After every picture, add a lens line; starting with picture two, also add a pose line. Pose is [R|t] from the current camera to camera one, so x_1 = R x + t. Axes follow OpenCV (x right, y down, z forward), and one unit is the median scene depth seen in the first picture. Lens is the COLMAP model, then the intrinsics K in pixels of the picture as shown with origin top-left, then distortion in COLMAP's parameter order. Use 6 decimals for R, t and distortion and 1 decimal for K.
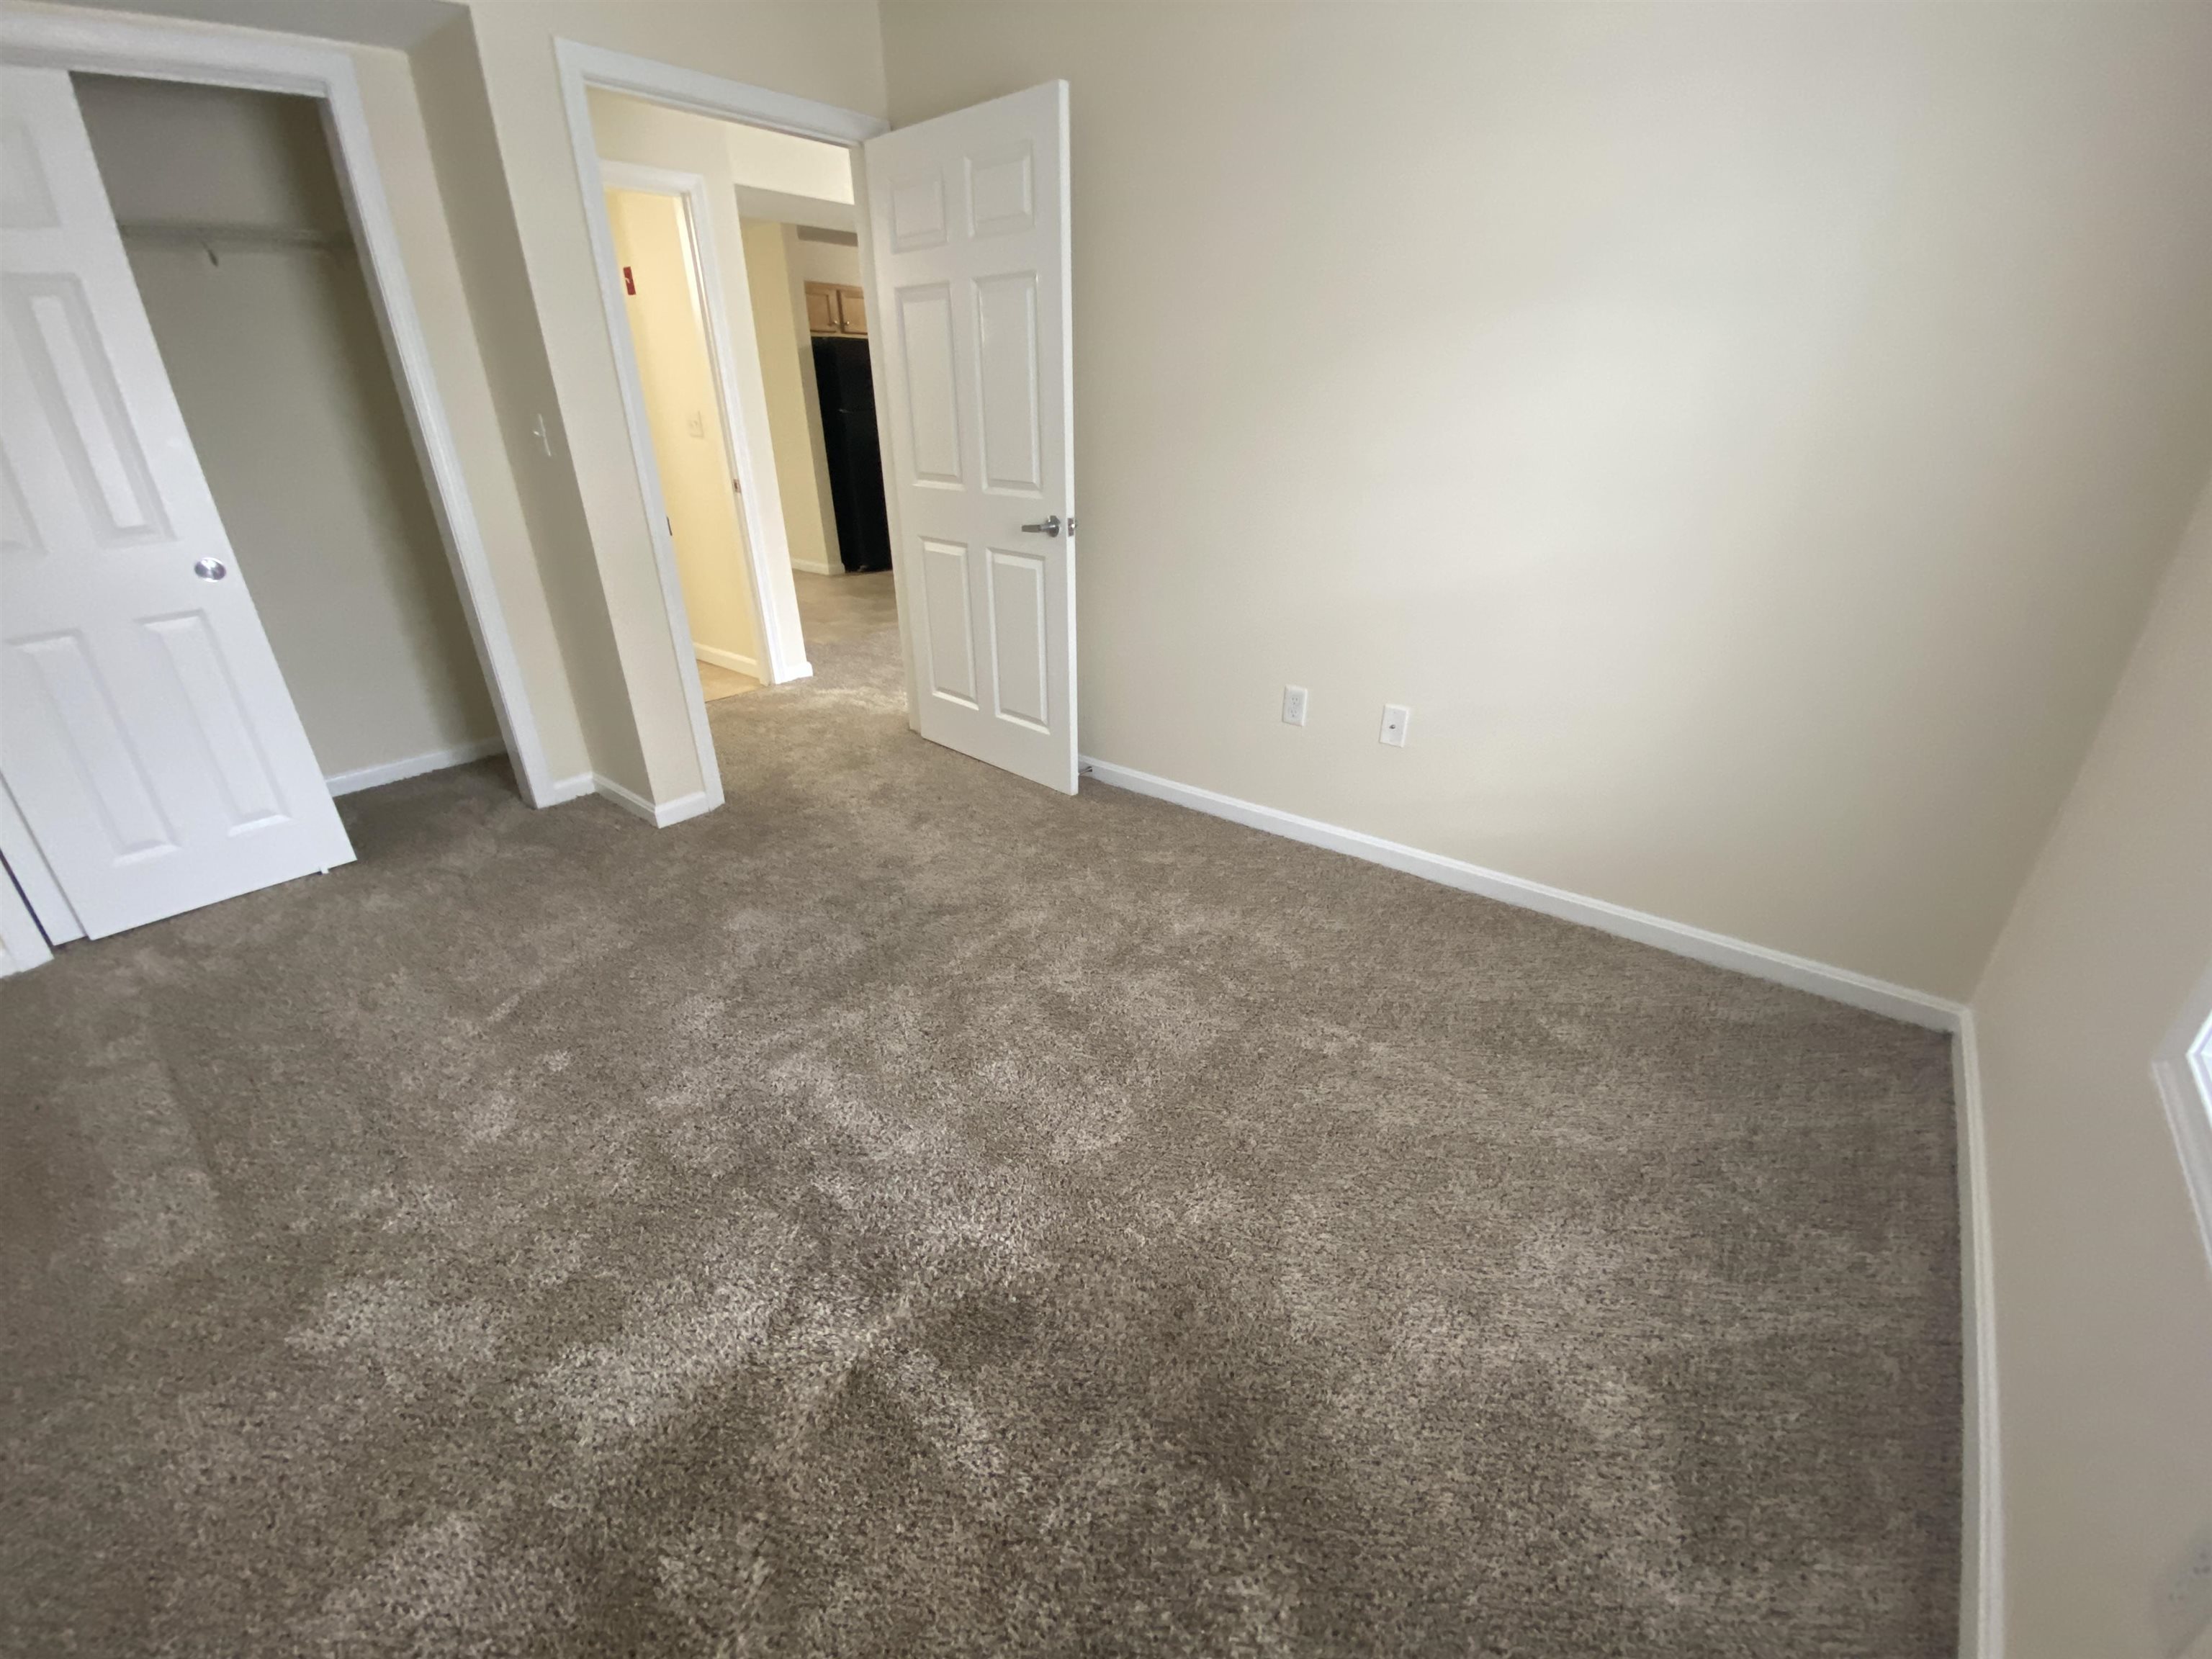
lens RADIAL K [[895.1, 0, 1103.1], [0, 895.1, 822.2], [0, 0, 1]] dist [0.010229, -0.016012]
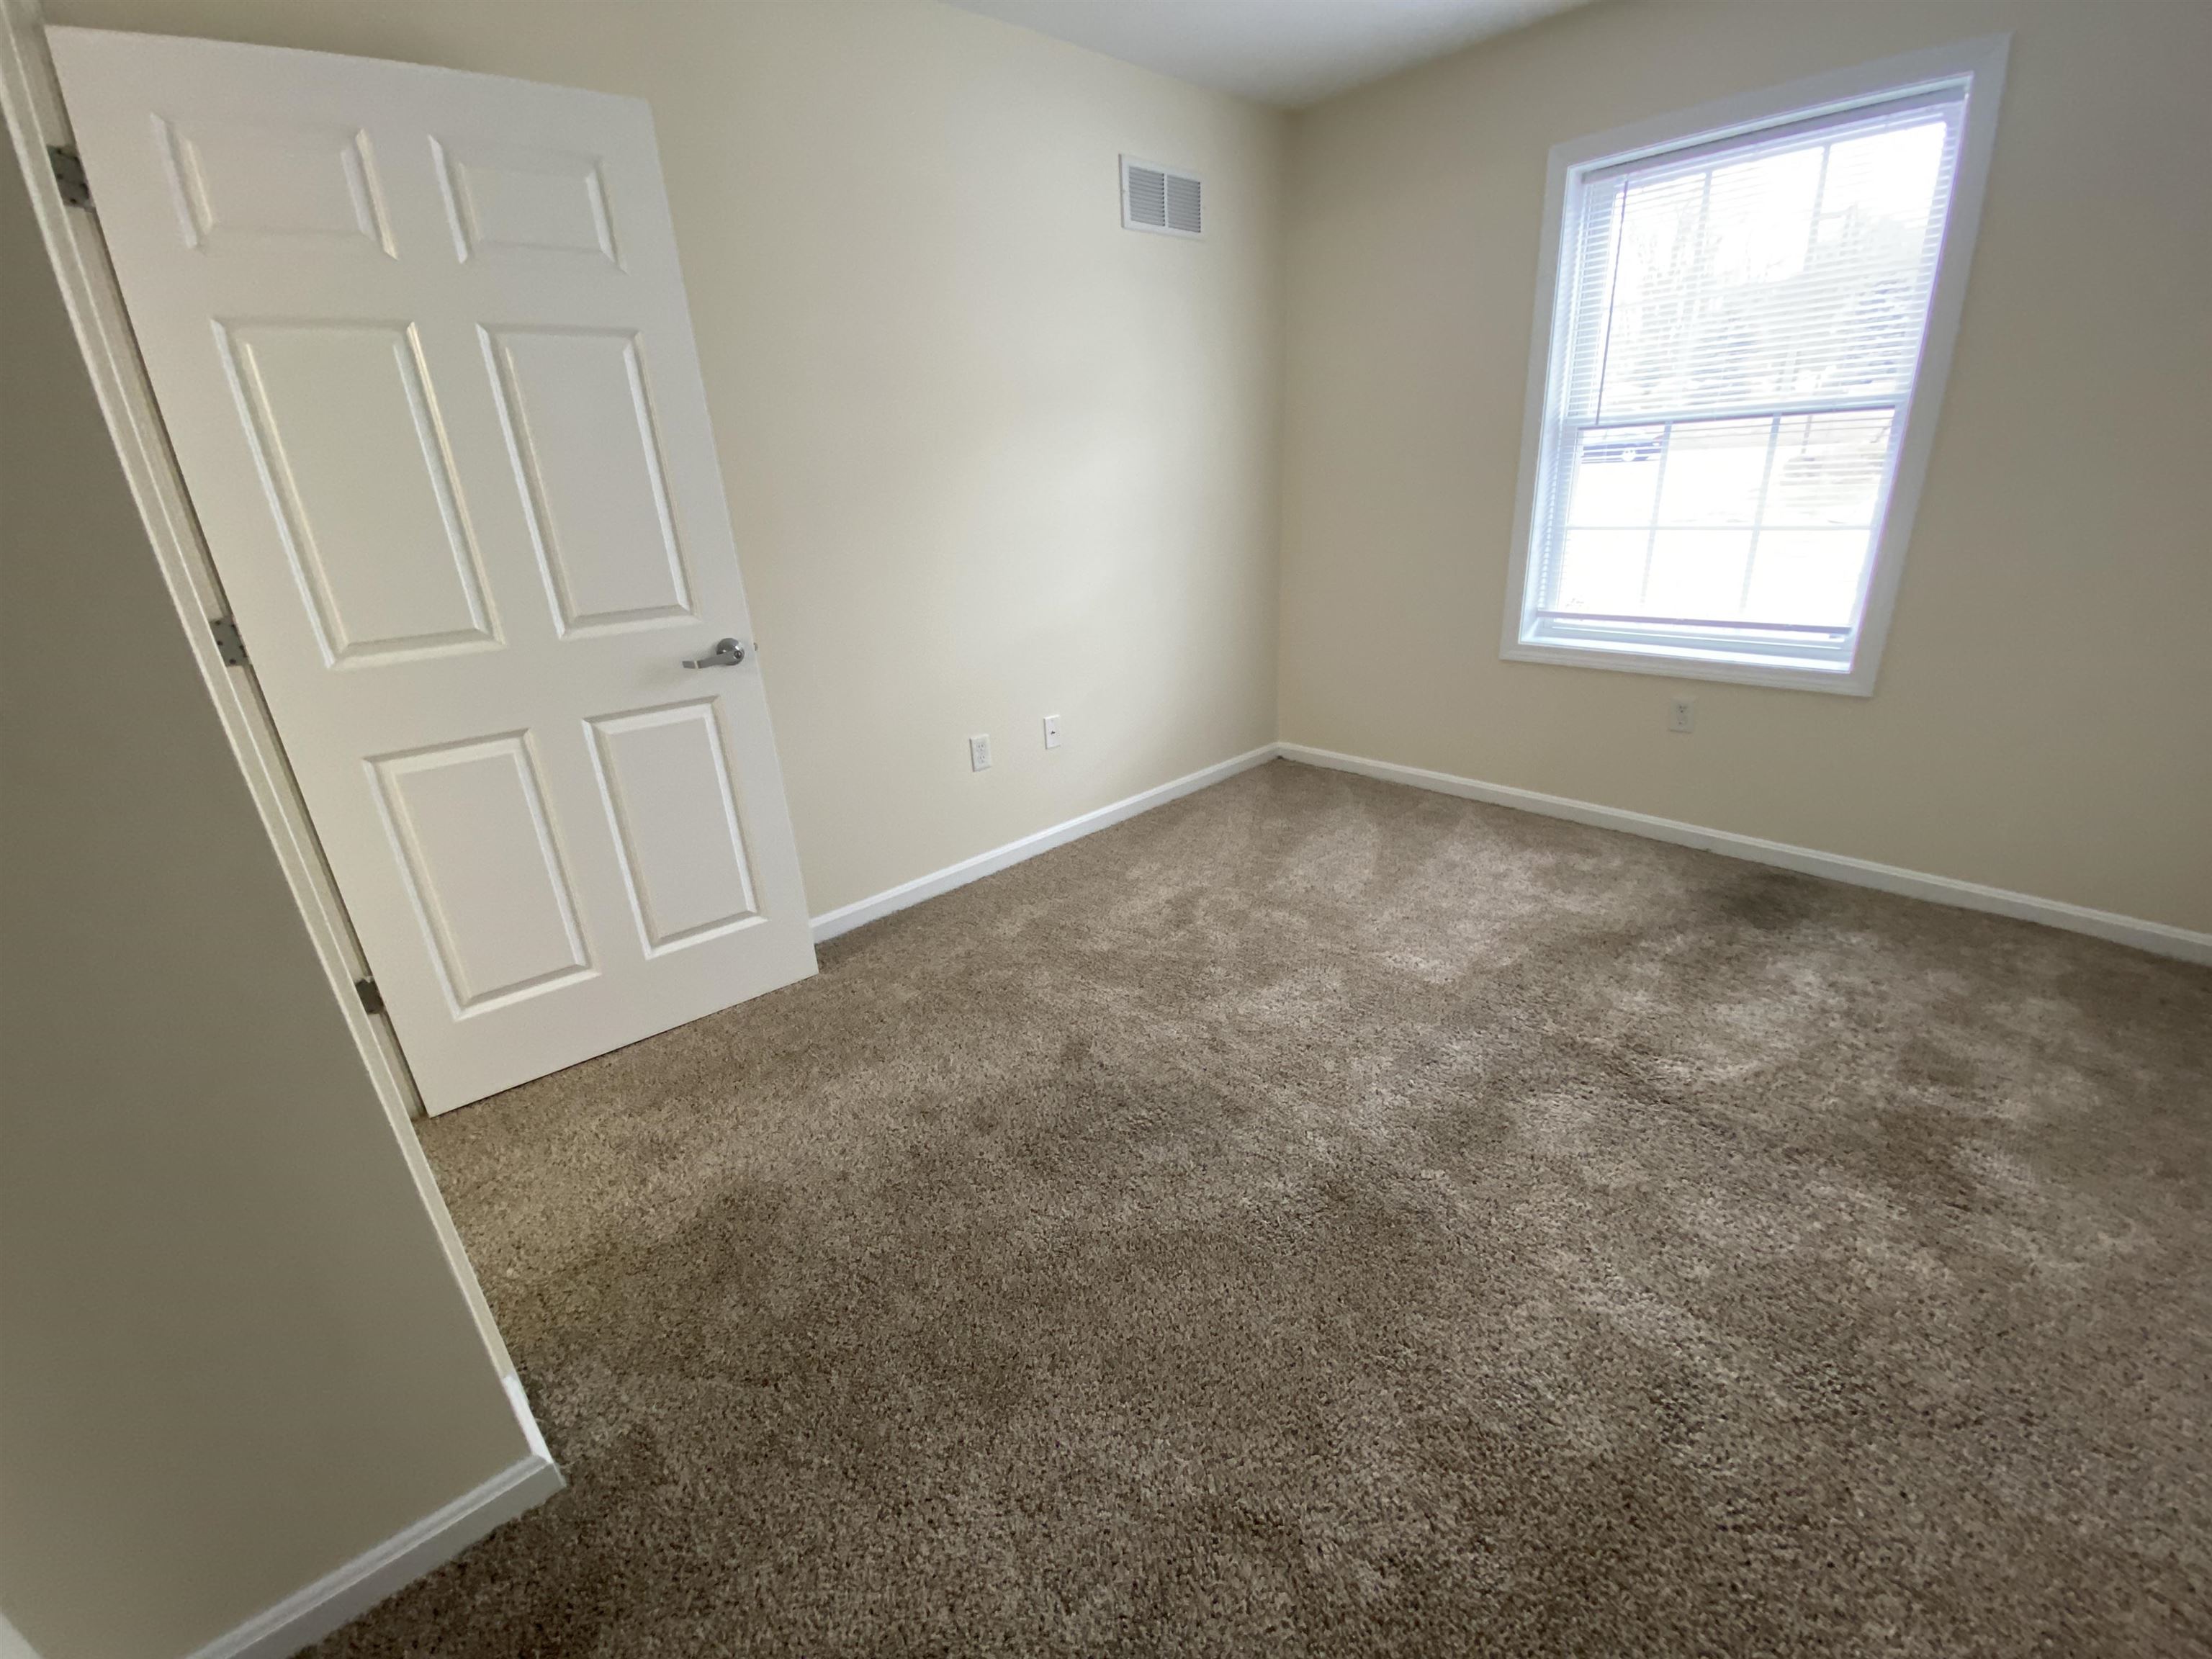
lens RADIAL K [[895.1, 0, 1103.1], [0, 895.1, 822.2], [0, 0, 1]] dist [0.010229, -0.016012]
pose [[0.143483, -0.356609, 0.923170, -0.875121], [0.477052, 0.842214, 0.251191, -0.282528], [-0.867084, 0.404358, 0.290964, 0.634812]]
